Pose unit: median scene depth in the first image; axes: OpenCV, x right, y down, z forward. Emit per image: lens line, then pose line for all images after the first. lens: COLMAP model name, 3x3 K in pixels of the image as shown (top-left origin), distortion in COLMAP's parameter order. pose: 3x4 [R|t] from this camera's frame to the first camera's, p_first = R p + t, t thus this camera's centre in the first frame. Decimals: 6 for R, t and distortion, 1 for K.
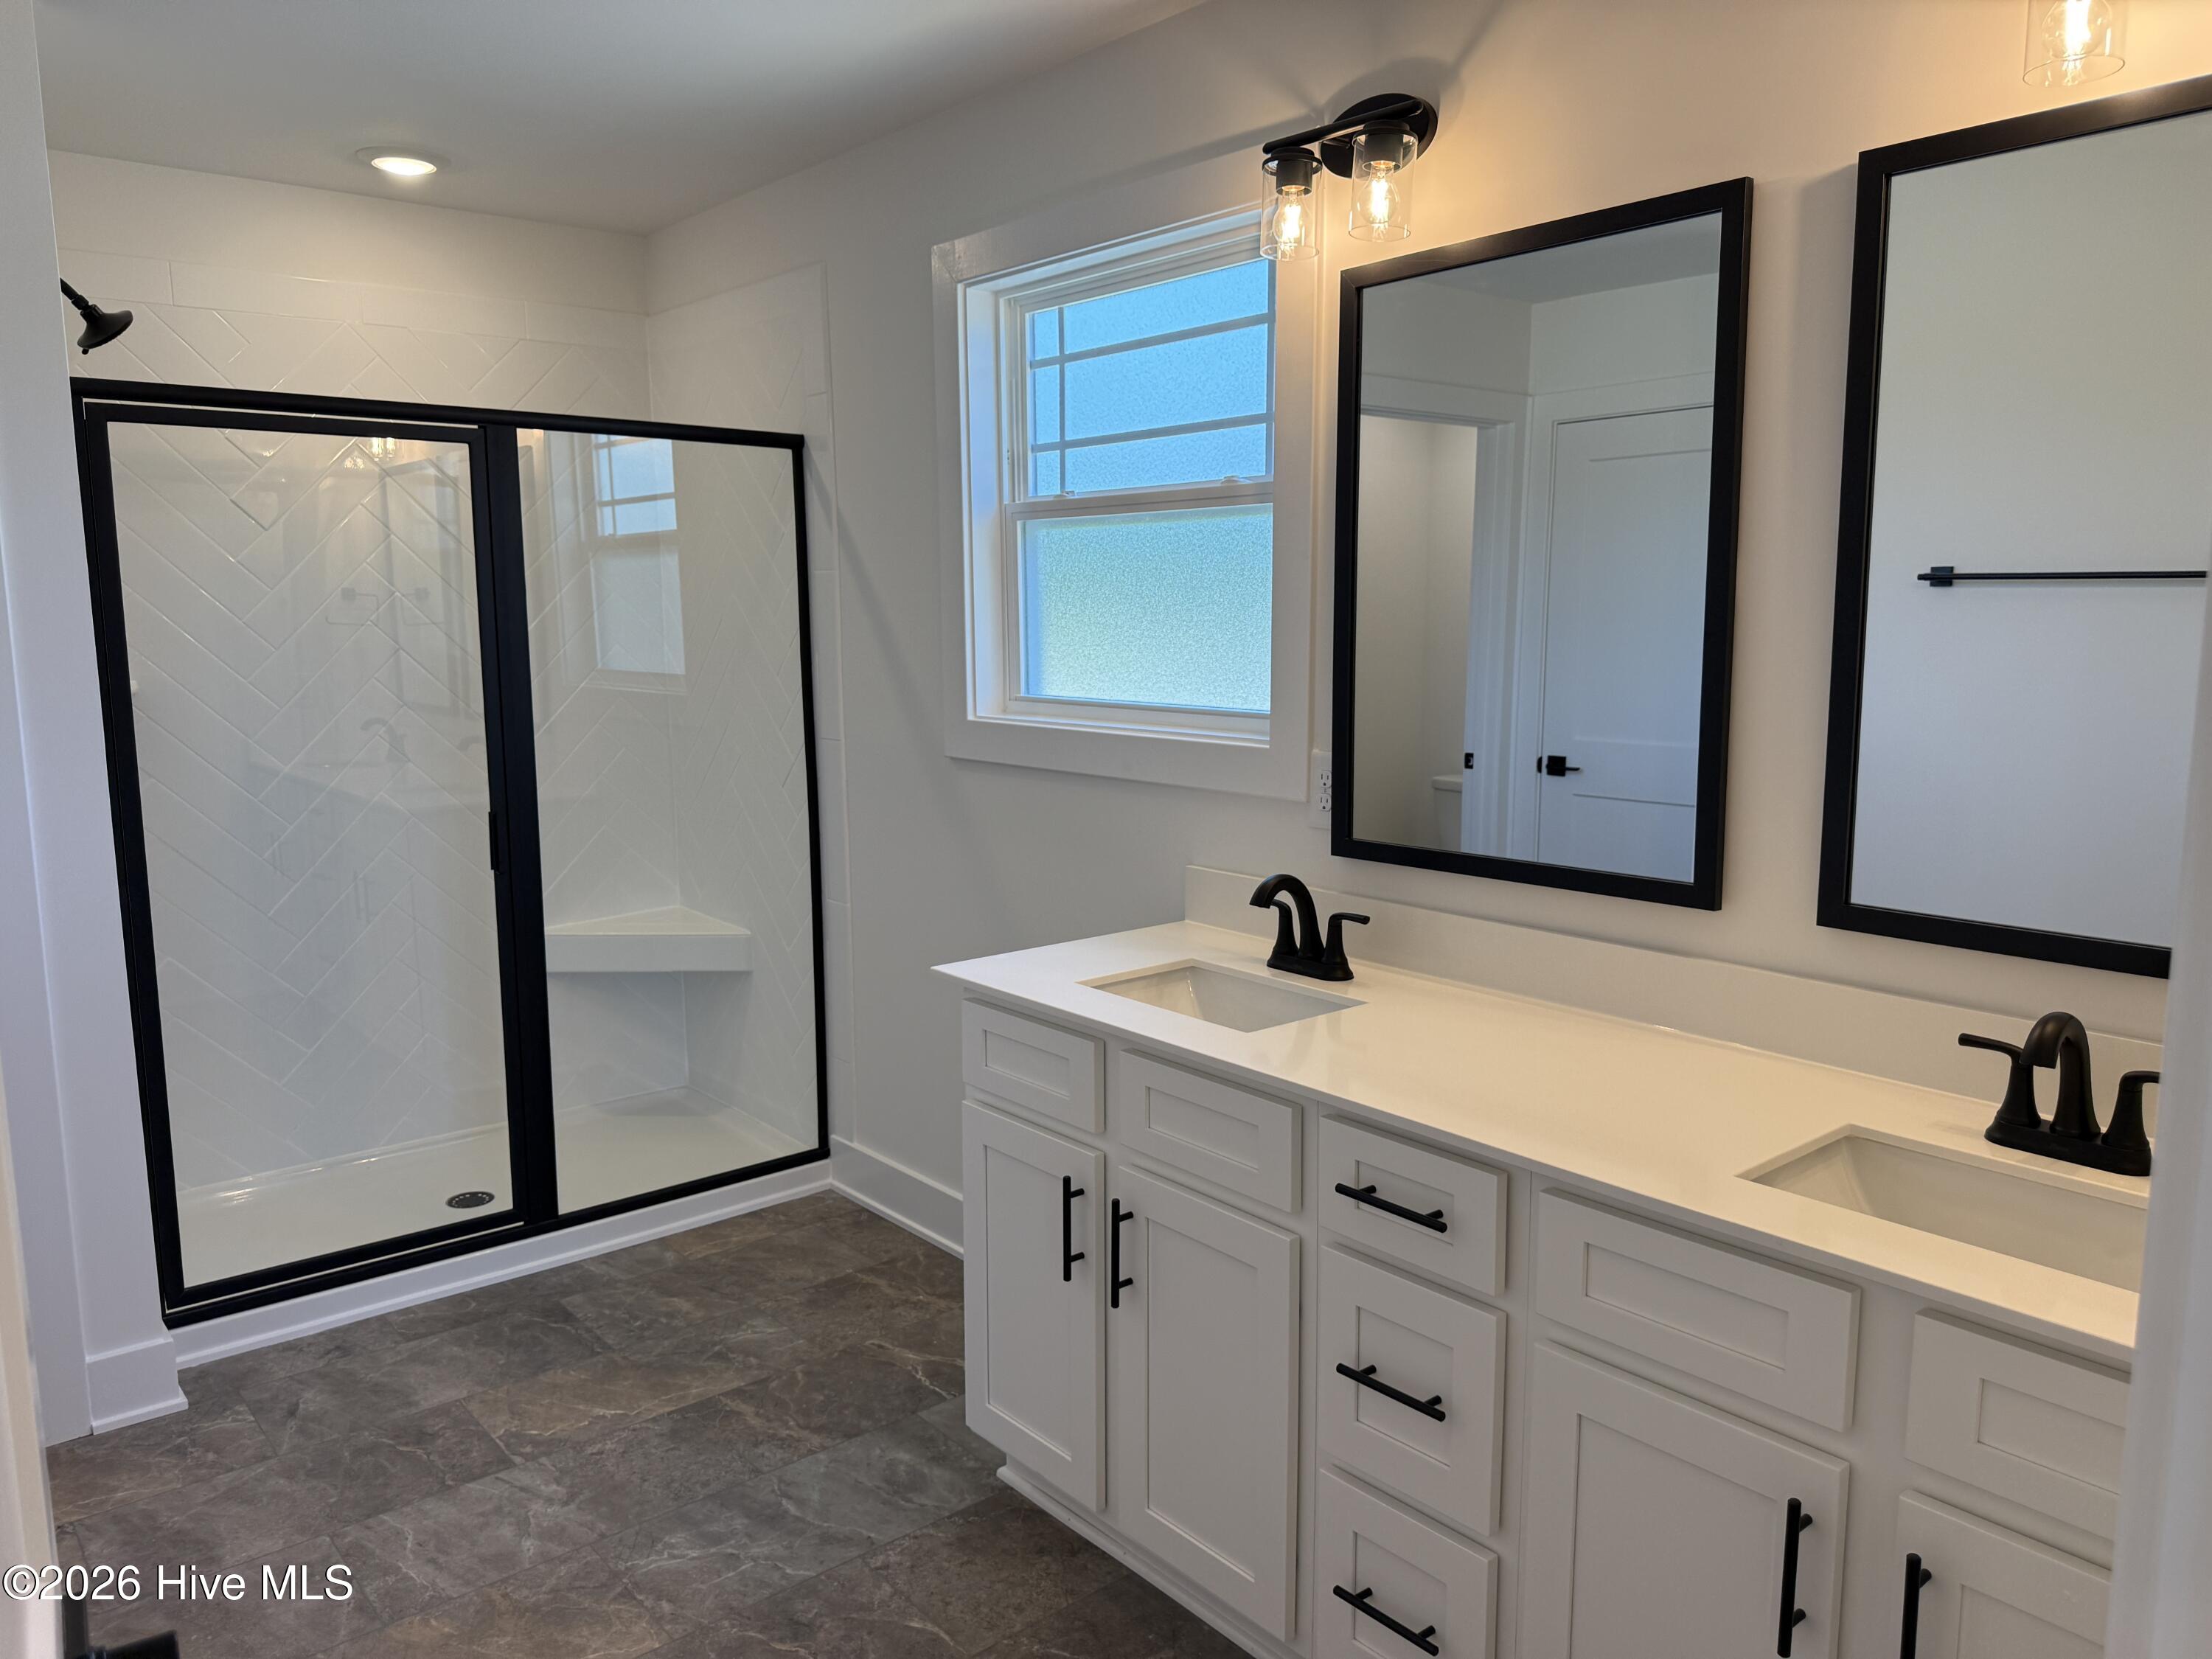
lens RADIAL K [[1587.6, 0, 1113.2], [0, 1587.6, 829.3], [0, 0, 1]] dist [0.072001, -0.081481]
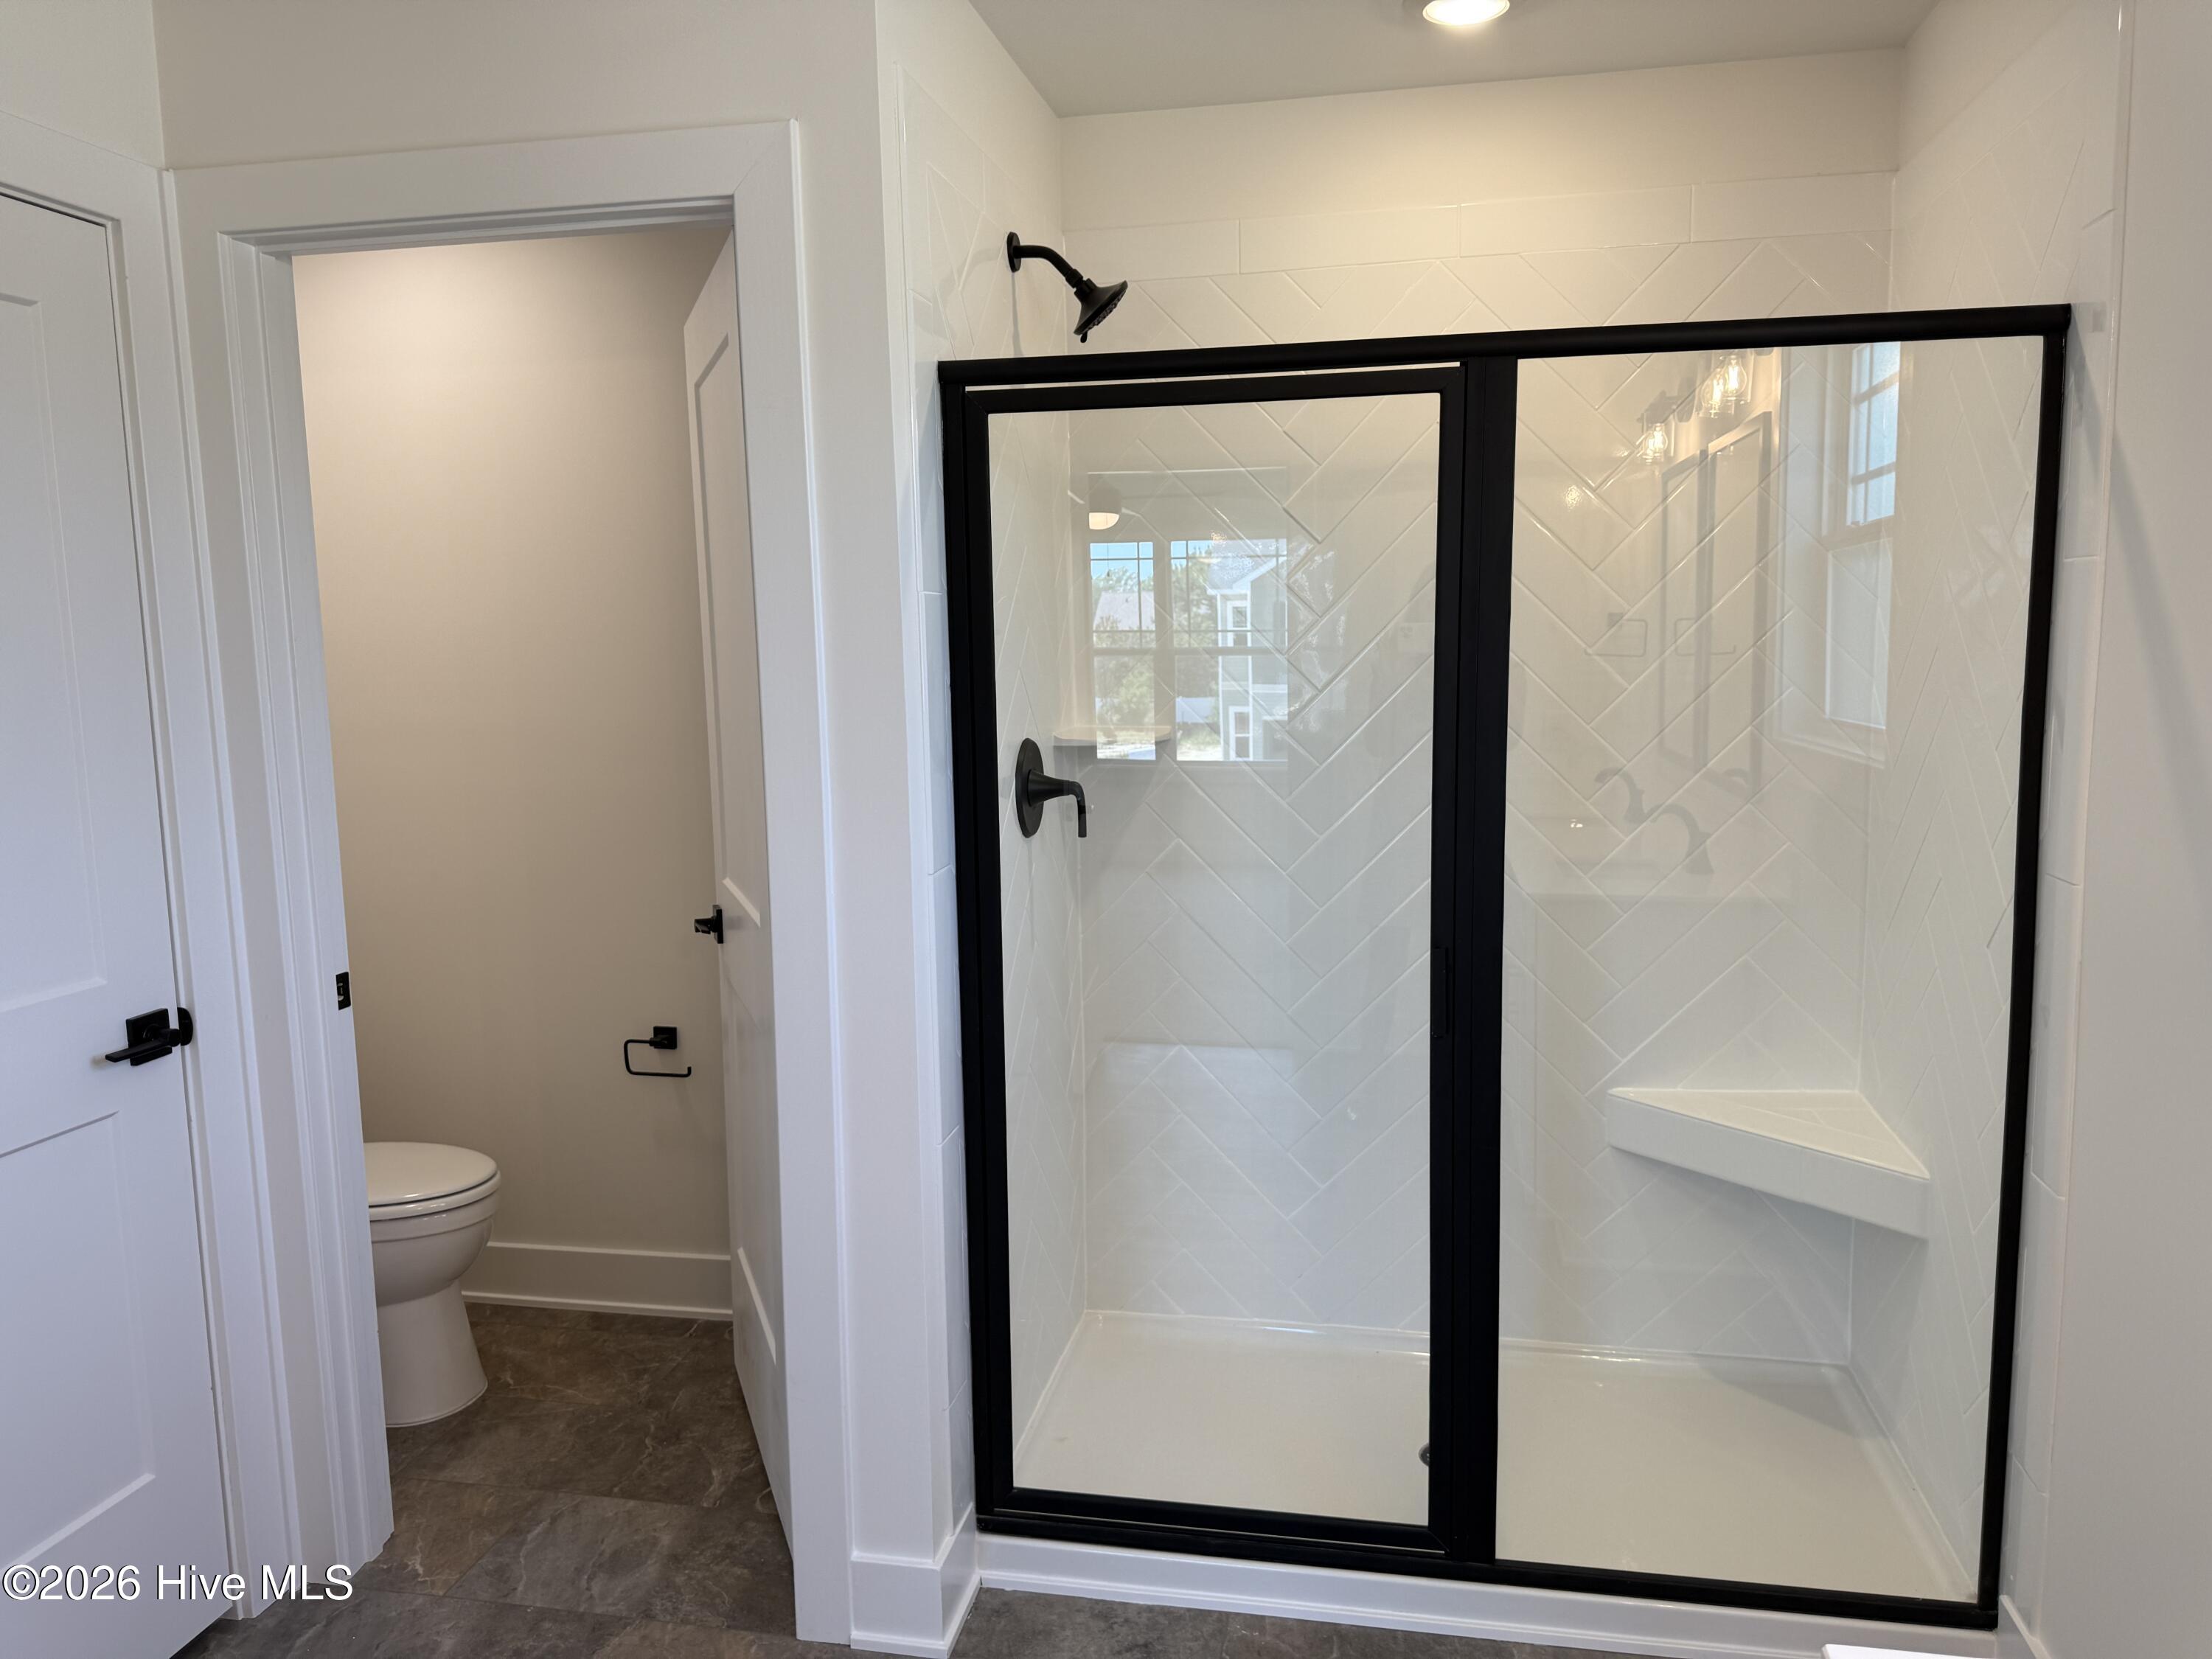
lens RADIAL K [[1587.6, 0, 1118.0], [0, 1587.6, 843.7], [0, 0, 1]] dist [0.072001, -0.081481]
pose [[0.629311, 0.095195, -0.771301, 0.040995], [-0.097341, 0.994309, 0.043298, -0.068968], [0.771033, 0.047831, 0.634996, 0.475372]]
